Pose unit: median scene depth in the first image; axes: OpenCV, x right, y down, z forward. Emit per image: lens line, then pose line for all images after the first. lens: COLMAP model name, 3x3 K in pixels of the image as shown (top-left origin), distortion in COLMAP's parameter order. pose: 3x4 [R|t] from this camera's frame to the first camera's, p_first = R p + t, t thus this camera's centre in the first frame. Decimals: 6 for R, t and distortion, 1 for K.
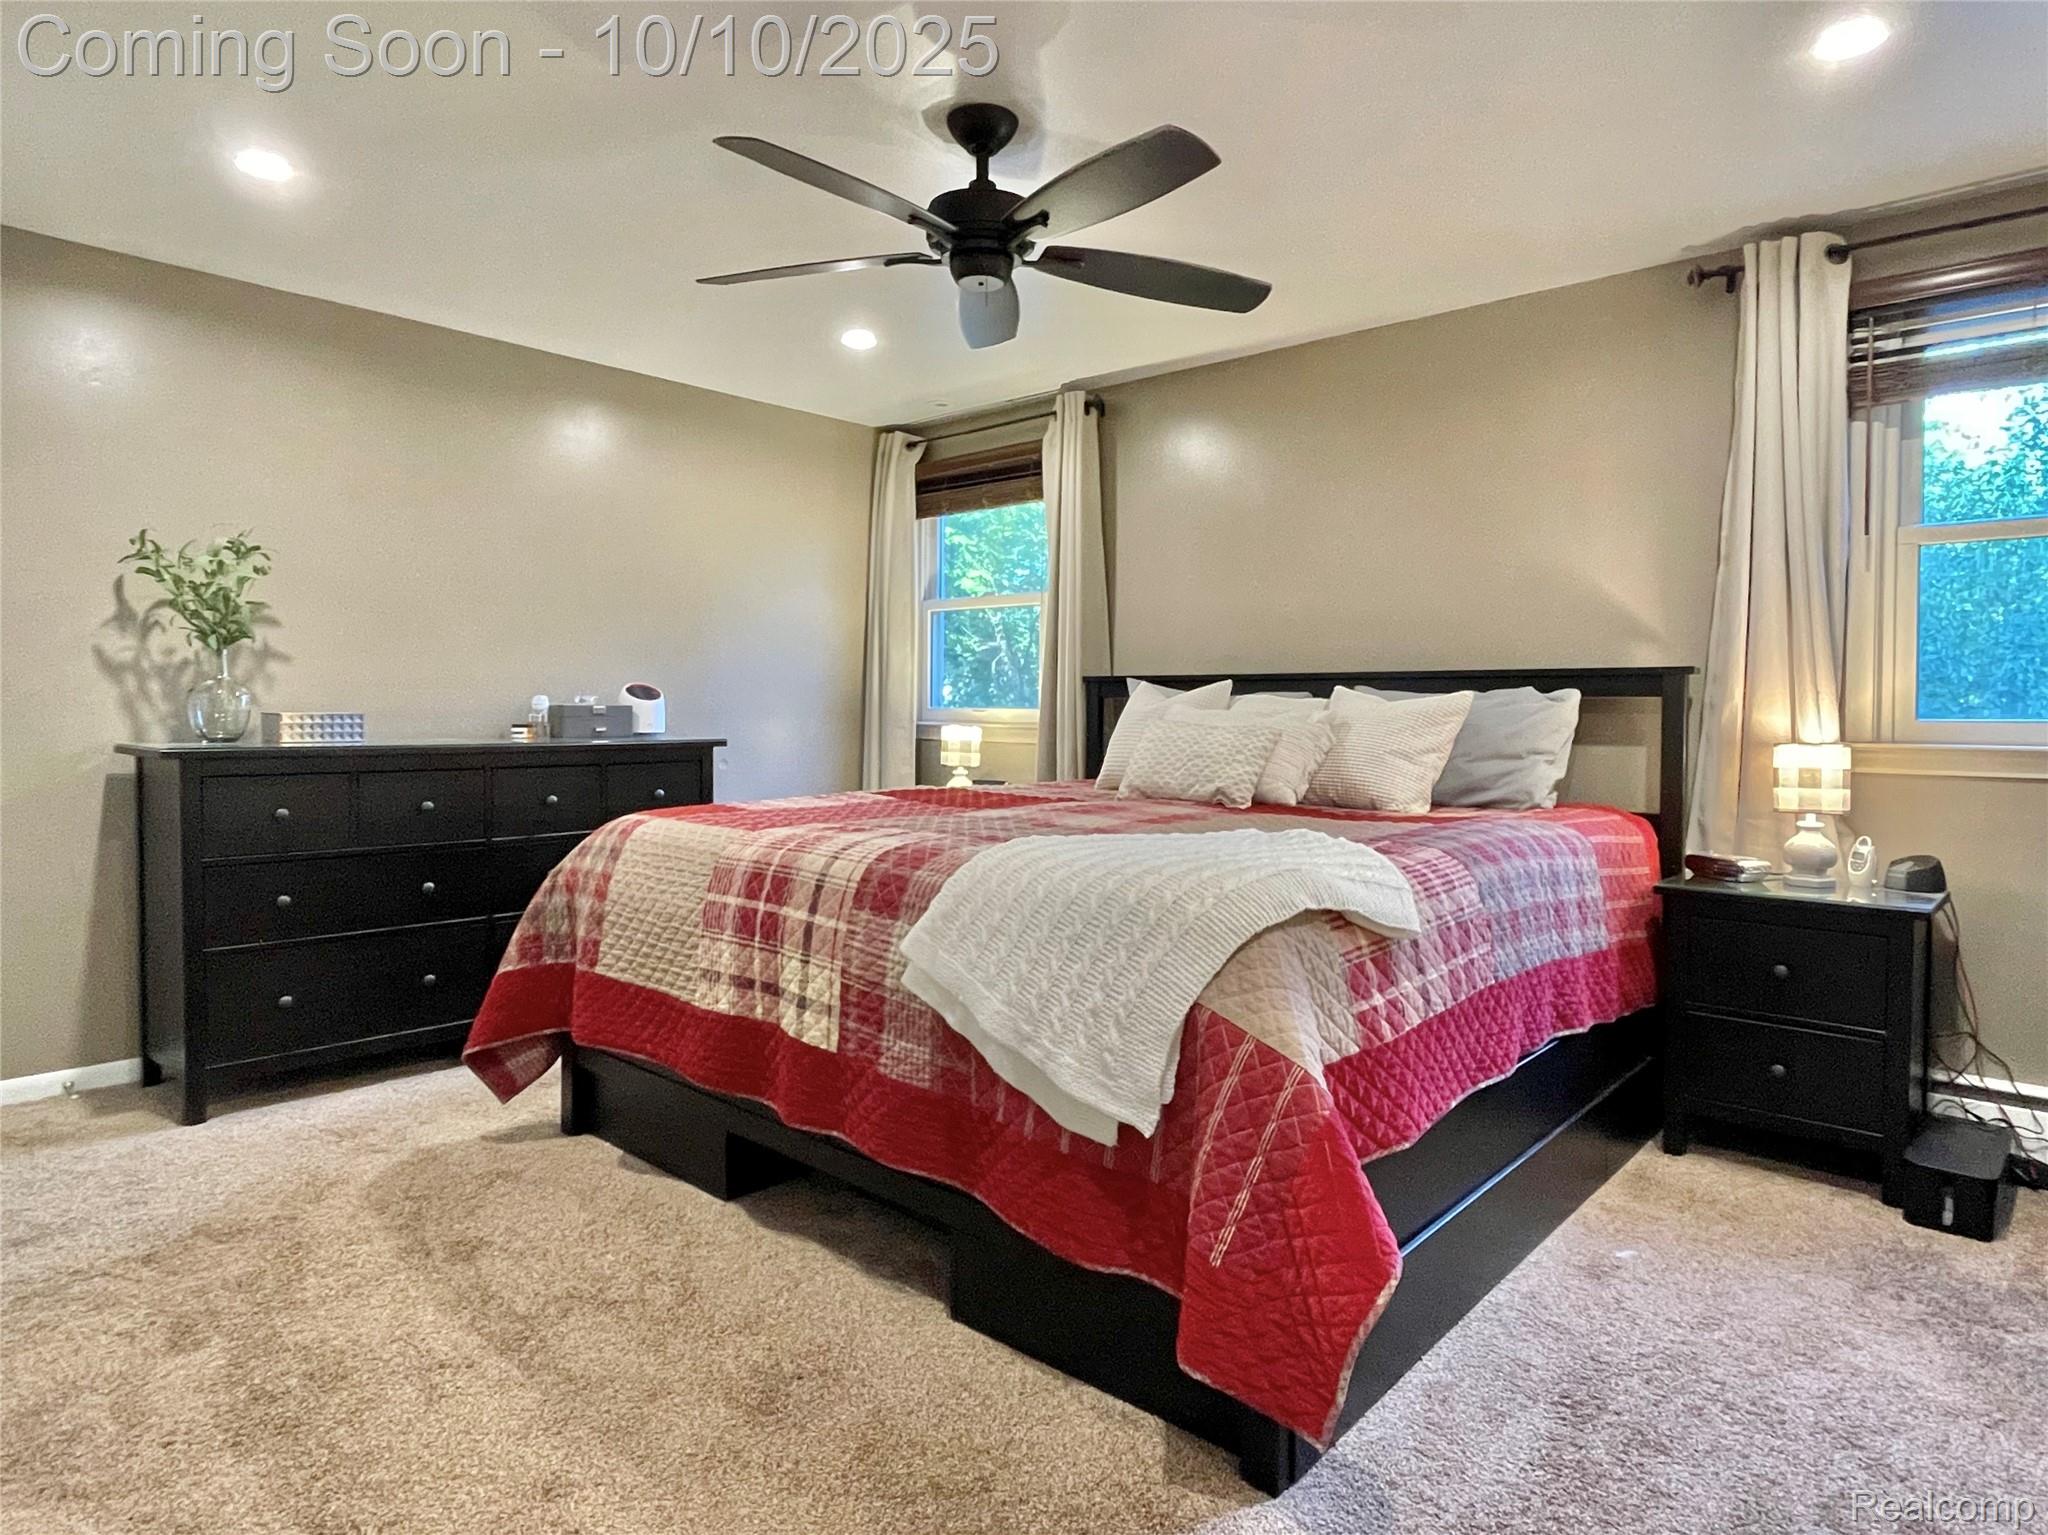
lens RADIAL K [[1194.1, 0, 1024.0], [0, 1194.1, 767.5], [0, 0, 1]] dist [-0.003843, -0.000740]
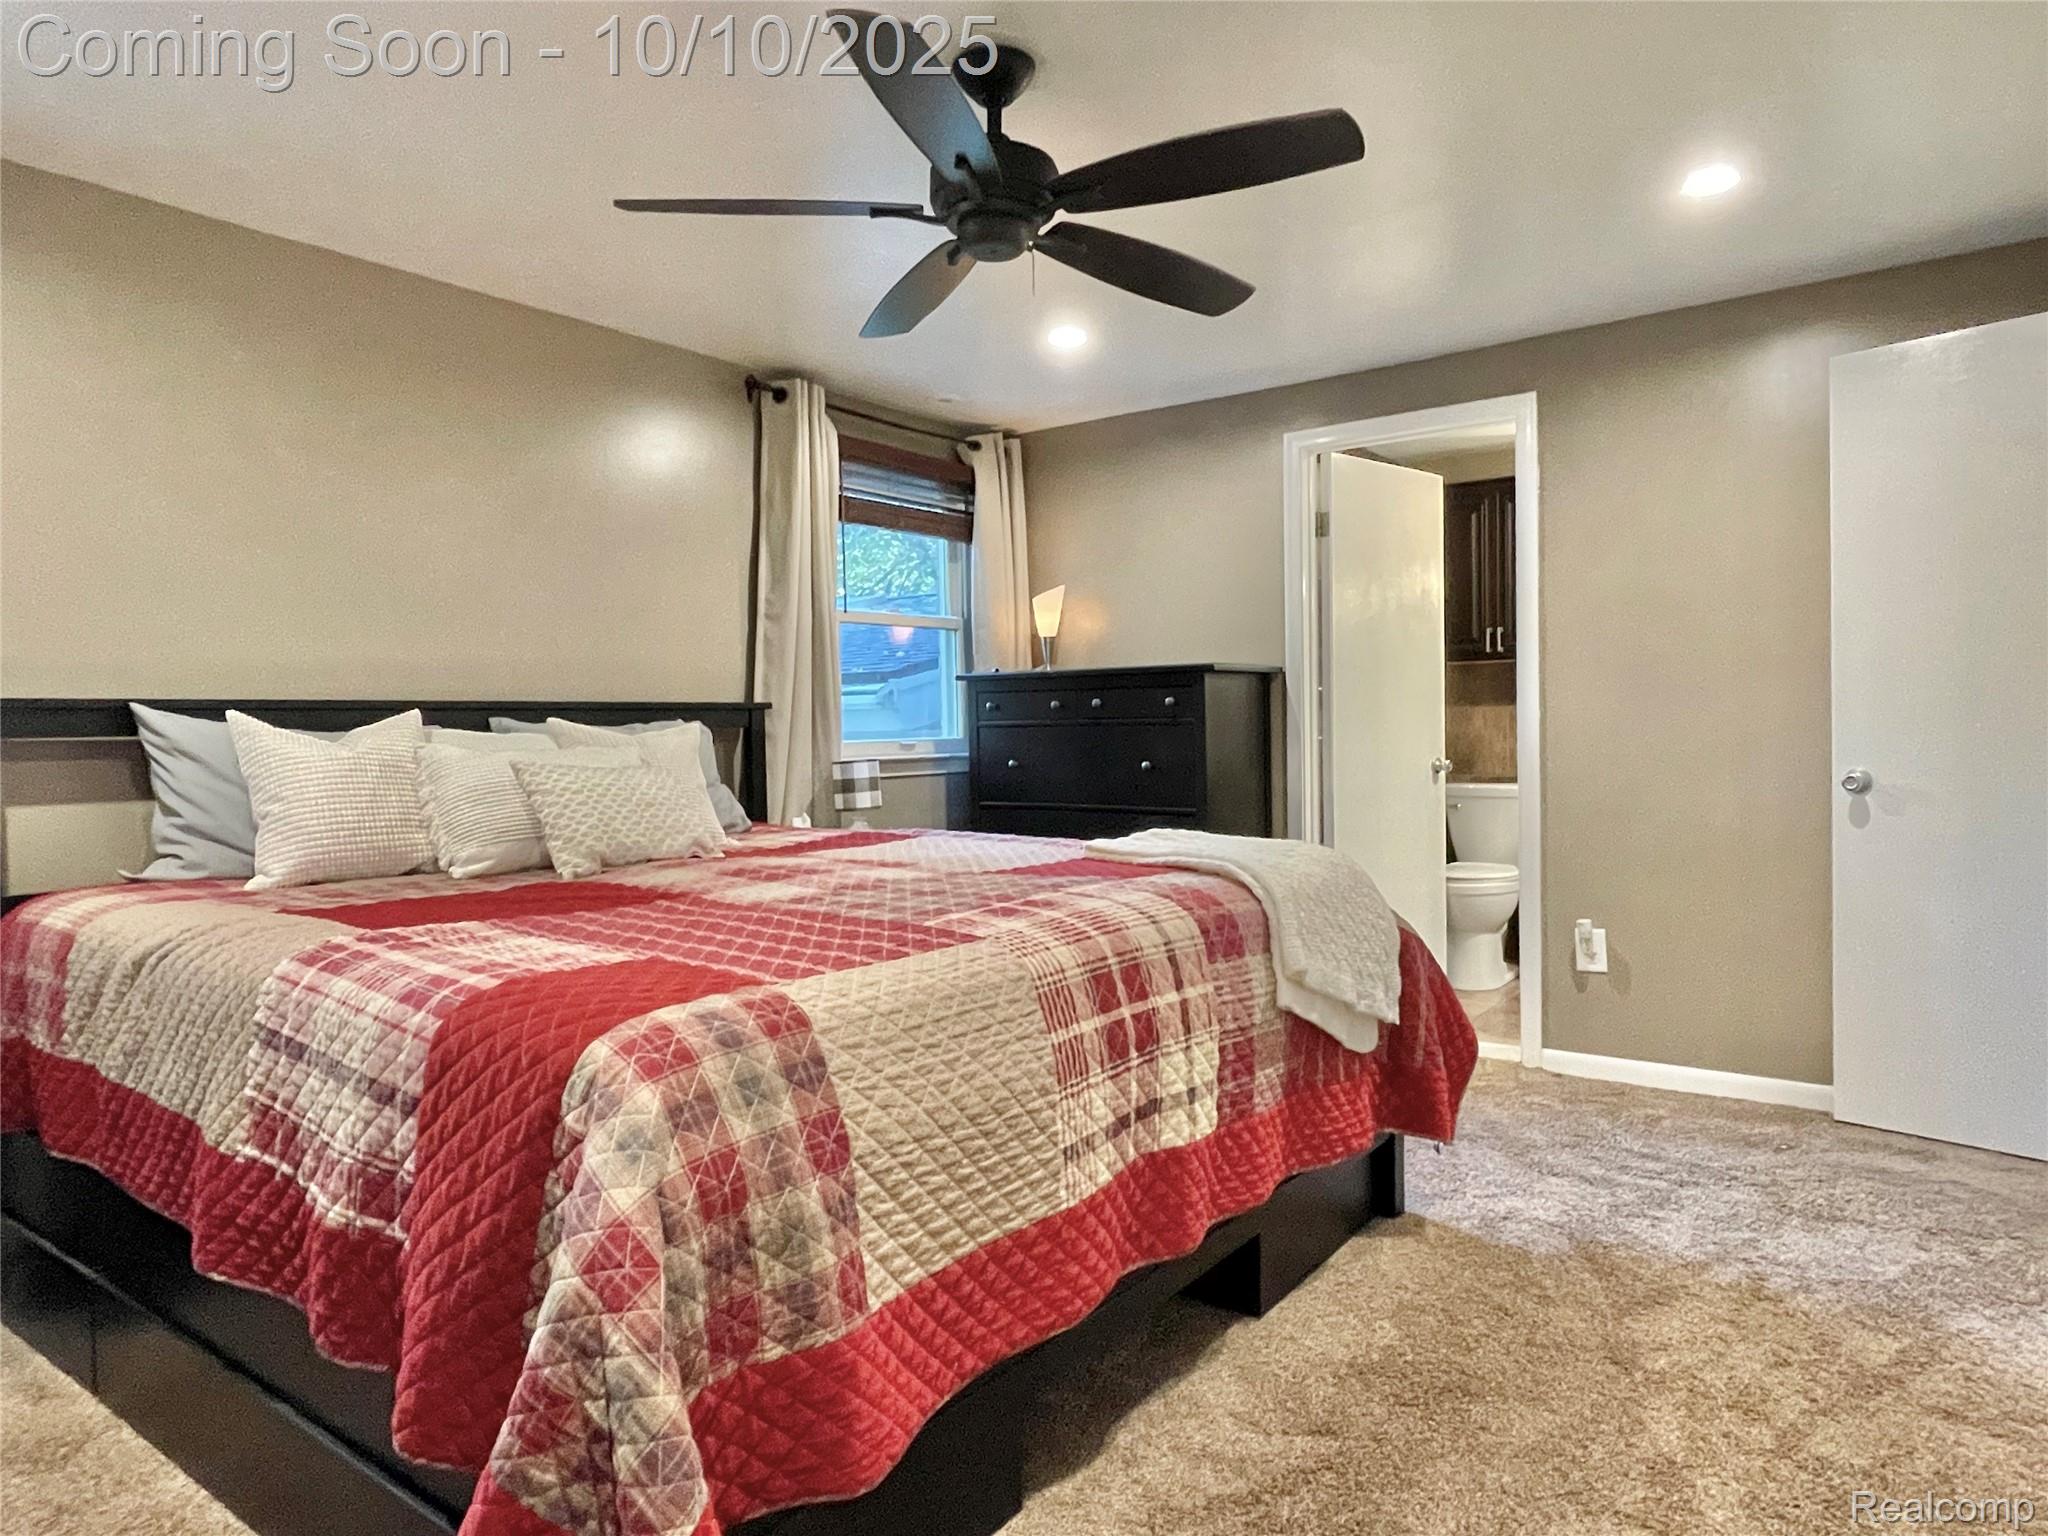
lens RADIAL K [[1238.0, 0, 1024.0], [0, 1238.0, 768.0], [0, 0, 1]] dist [-0.005610, -0.000943]
pose [[-0.088010, -0.041475, 0.995256, -0.988019], [0.058626, 0.997185, 0.046740, -0.077430], [-0.994393, 0.062461, -0.085331, 1.127508]]
